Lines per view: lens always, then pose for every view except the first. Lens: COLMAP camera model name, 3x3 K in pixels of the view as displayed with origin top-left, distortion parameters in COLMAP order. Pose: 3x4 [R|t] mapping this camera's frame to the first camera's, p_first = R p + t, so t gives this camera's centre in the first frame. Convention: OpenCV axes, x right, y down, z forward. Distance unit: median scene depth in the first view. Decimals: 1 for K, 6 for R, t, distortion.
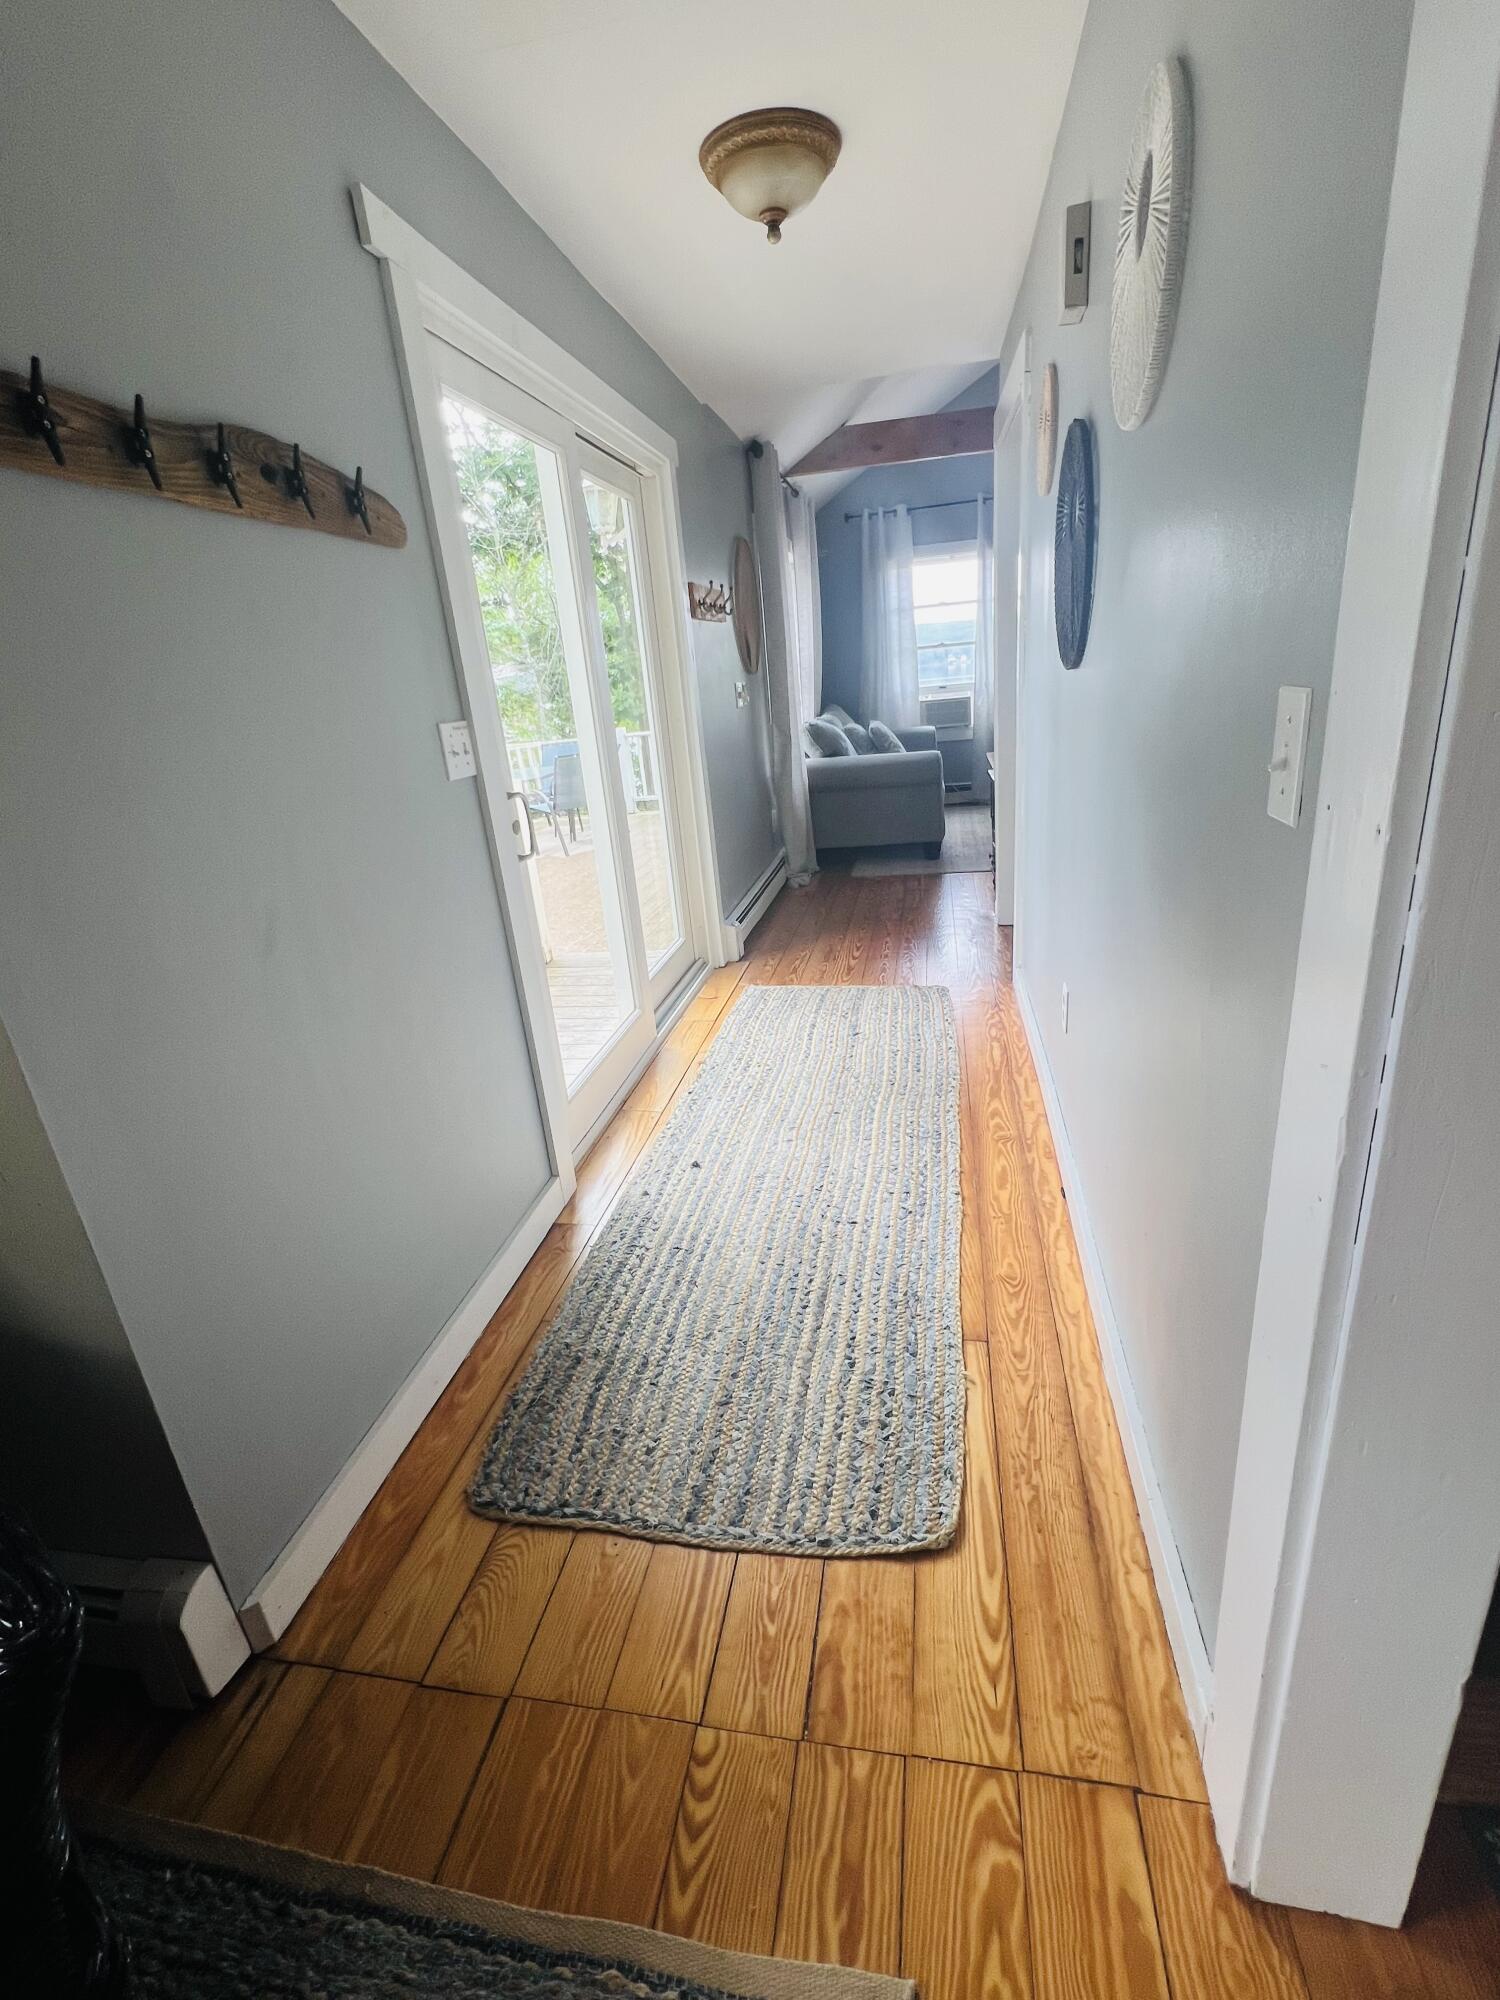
lens RADIAL K [[891.2, 0, 748.0], [0, 891.2, 991.9], [0, 0, 1]] dist [0.000299, 0.000003]
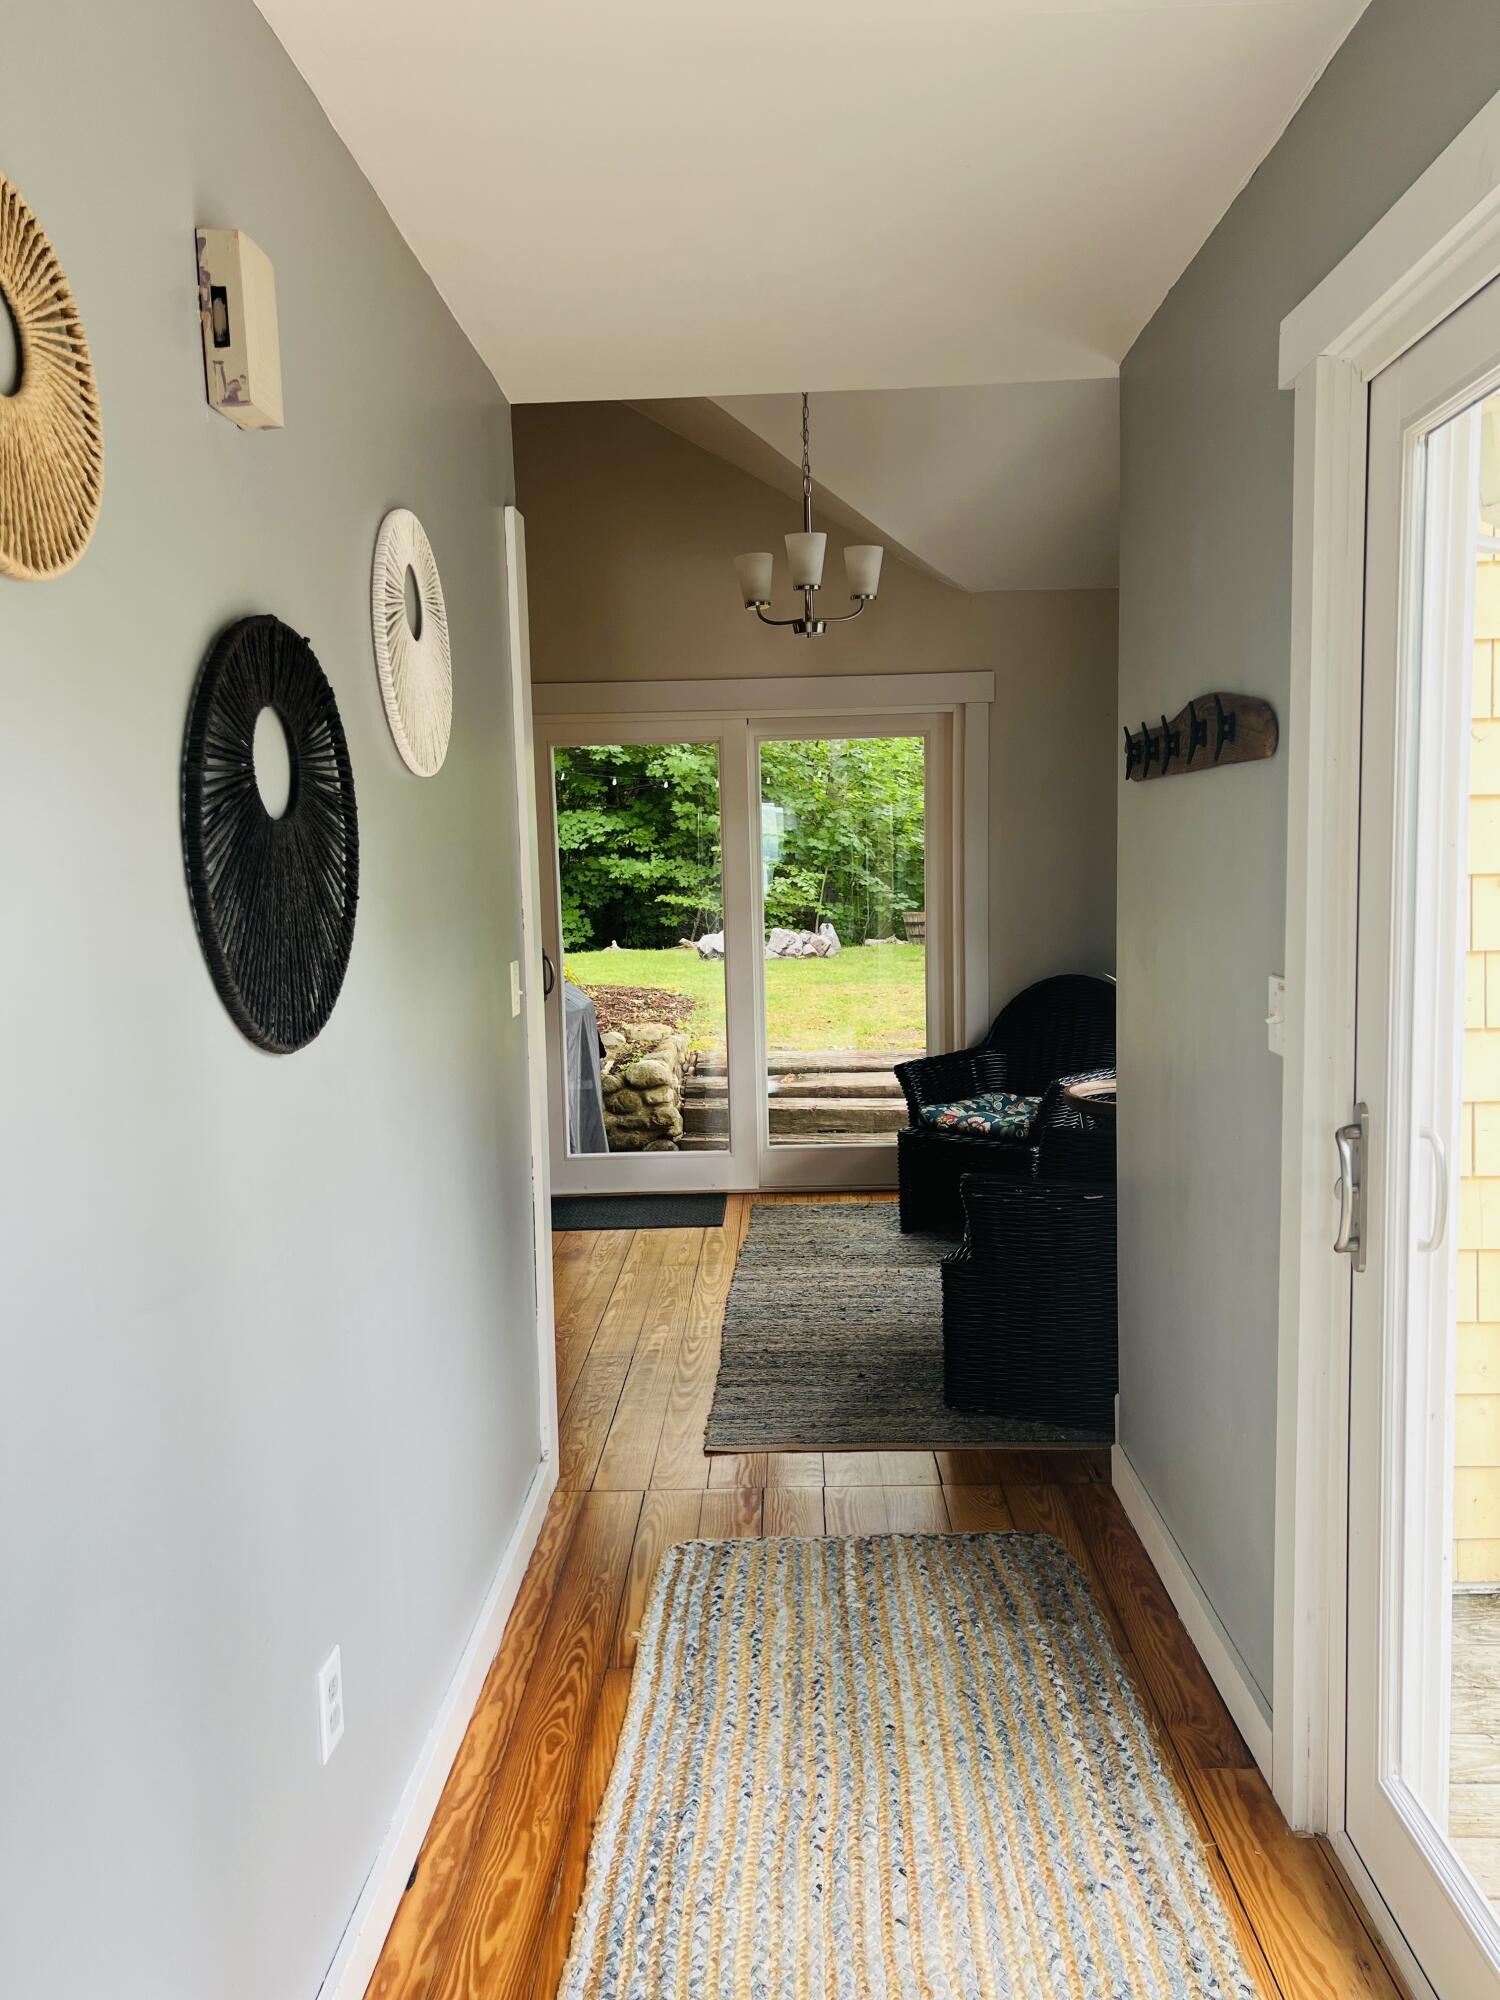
lens RADIAL K [[1516.5, 0, 748.8], [0, 1516.5, 1003.2], [0, 0, 1]] dist [-0.001598, -0.000439]
pose [[-0.980330, 0.128494, -0.149806, 0.224162], [0.049501, 0.894850, 0.443615, -0.730373], [0.191056, 0.427473, -0.883609, 1.732599]]
